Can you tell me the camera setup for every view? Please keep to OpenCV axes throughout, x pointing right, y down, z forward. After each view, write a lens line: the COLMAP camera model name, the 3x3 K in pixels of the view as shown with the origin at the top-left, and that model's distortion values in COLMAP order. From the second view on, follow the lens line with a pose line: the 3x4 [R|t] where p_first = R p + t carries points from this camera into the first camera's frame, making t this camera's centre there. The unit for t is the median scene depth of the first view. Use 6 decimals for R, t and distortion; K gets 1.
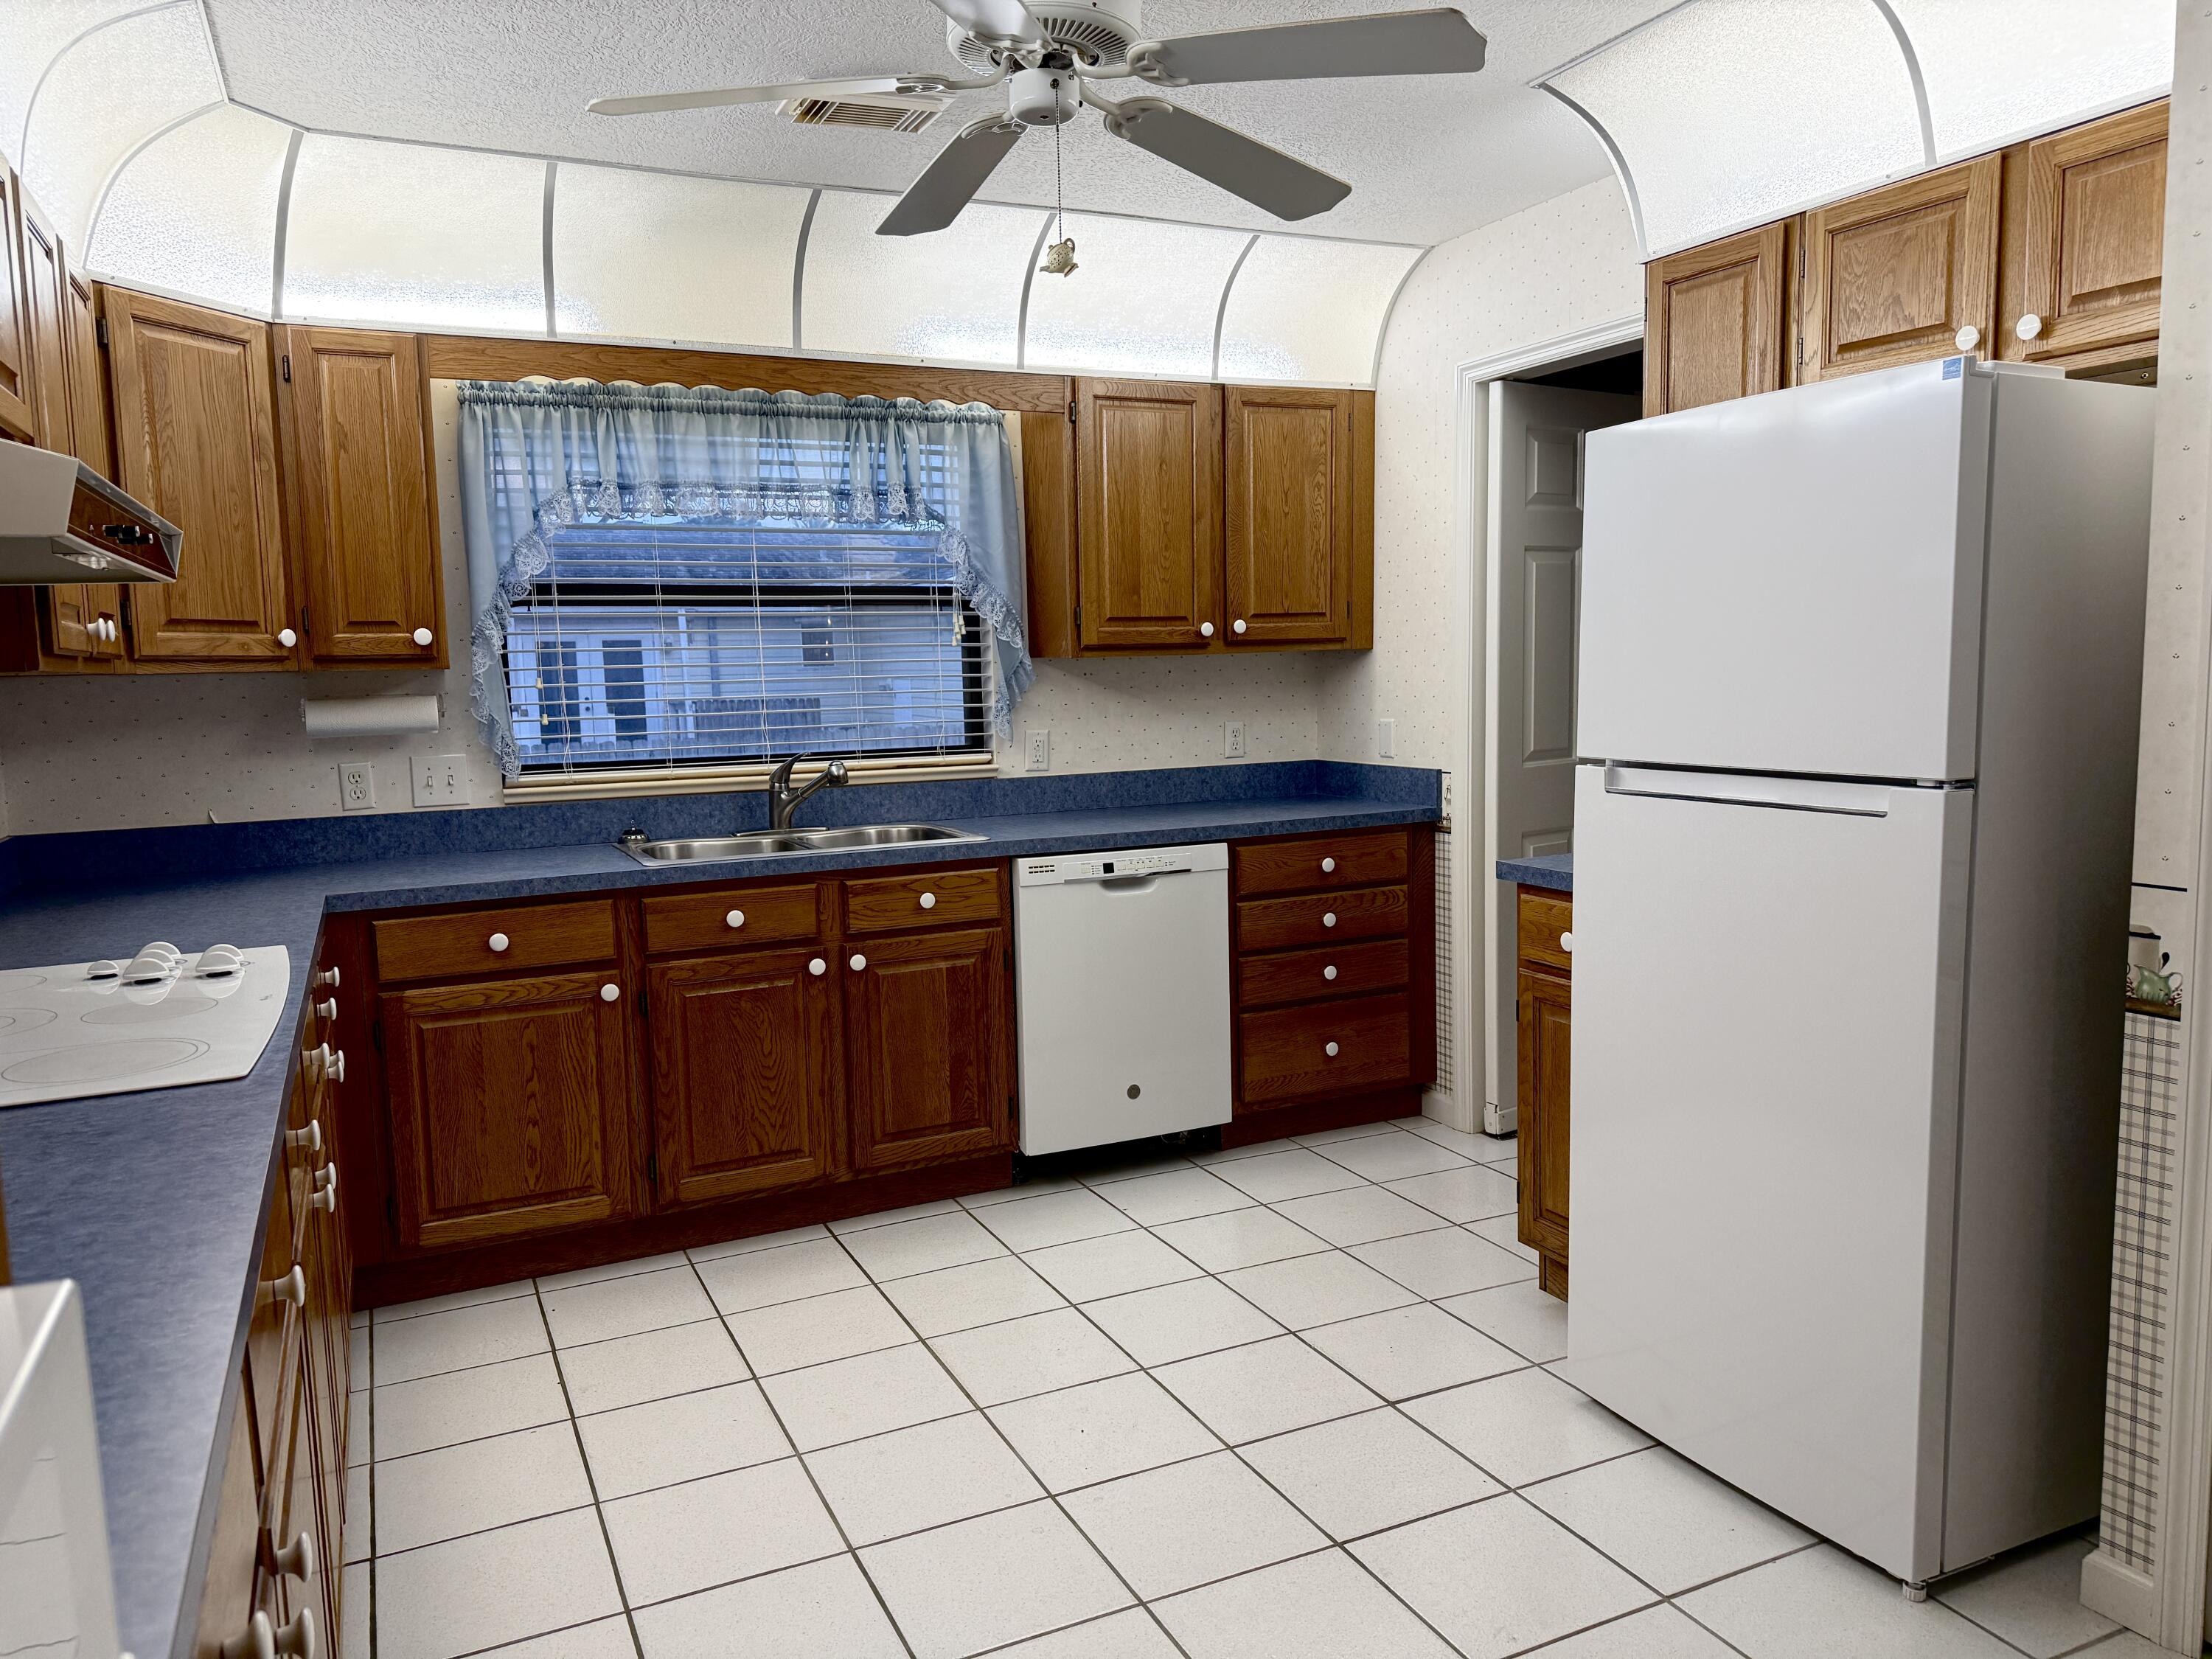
lens RADIAL K [[1554.3, 0, 1106.0], [0, 1554.3, 829.5], [0, 0, 1]] dist [0.165853, -0.259335]
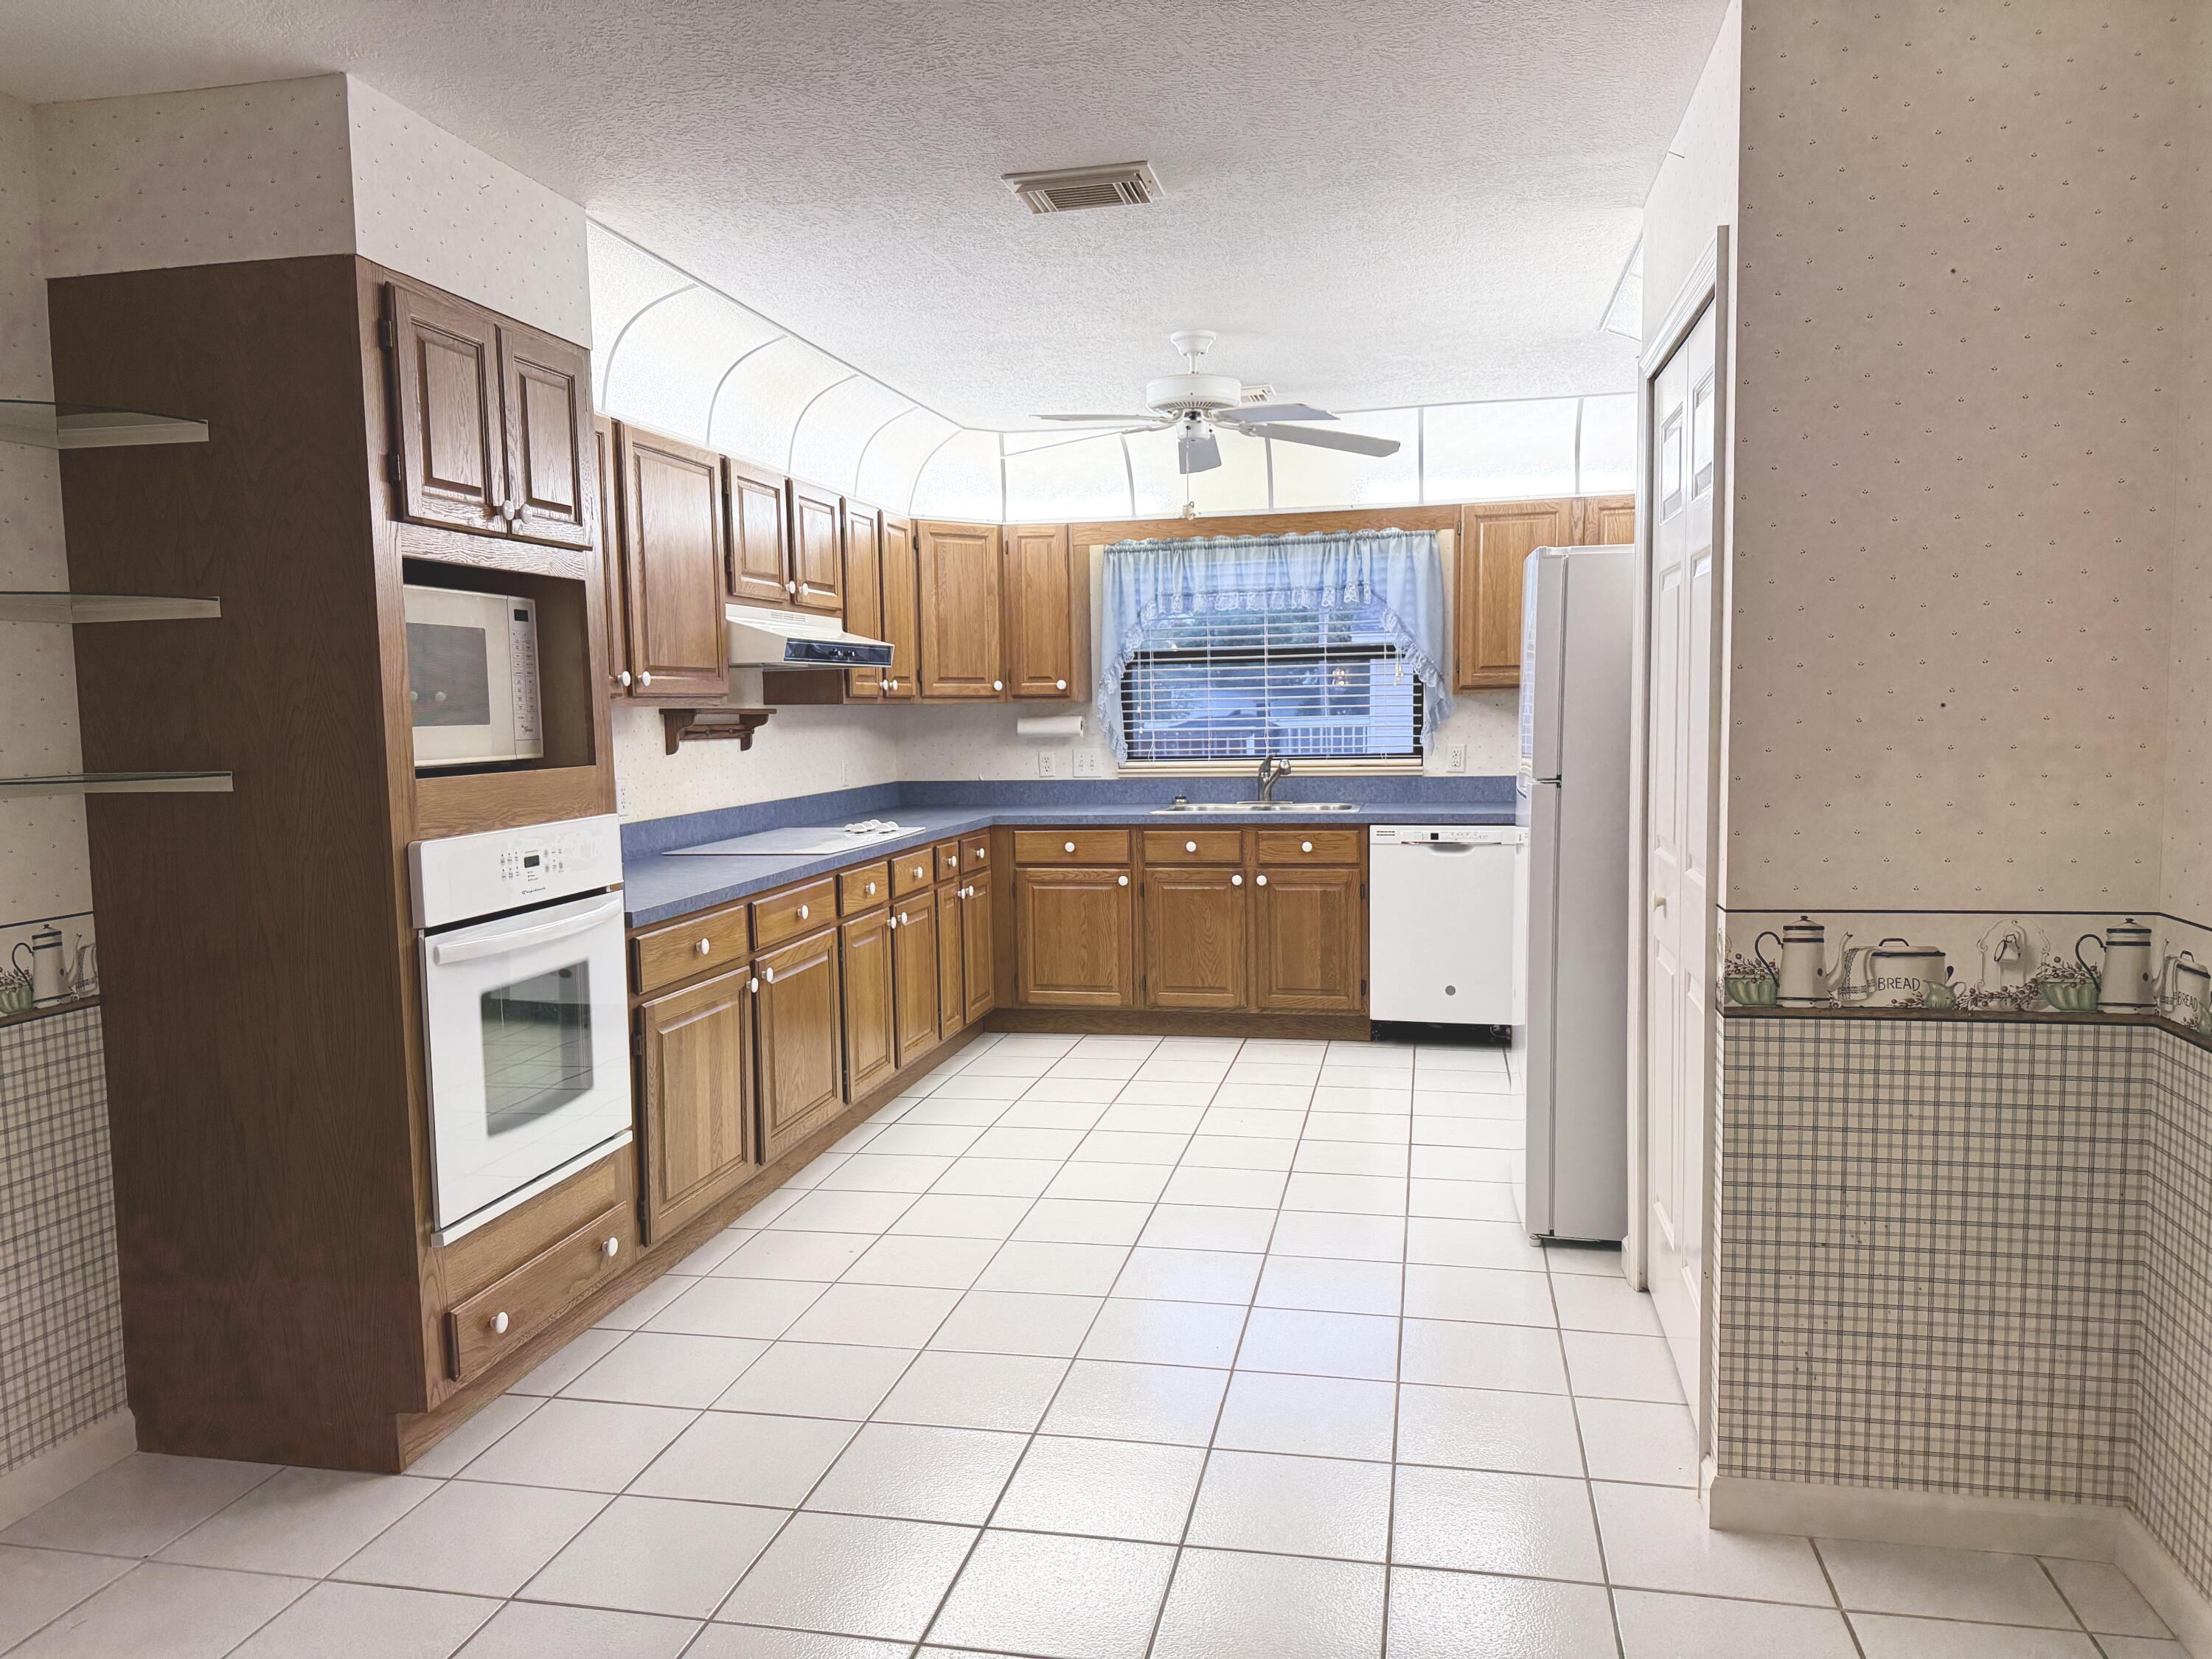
lens RADIAL K [[1554.3, 0, 1106.0], [0, 1554.3, 829.5], [0, 0, 1]] dist [0.165853, -0.259335]
pose [[0.796853, 0.061559, -0.601029, 0.676259], [-0.066659, 0.997680, 0.013807, 0.019203], [0.600484, 0.029061, 0.799108, -0.403417]]
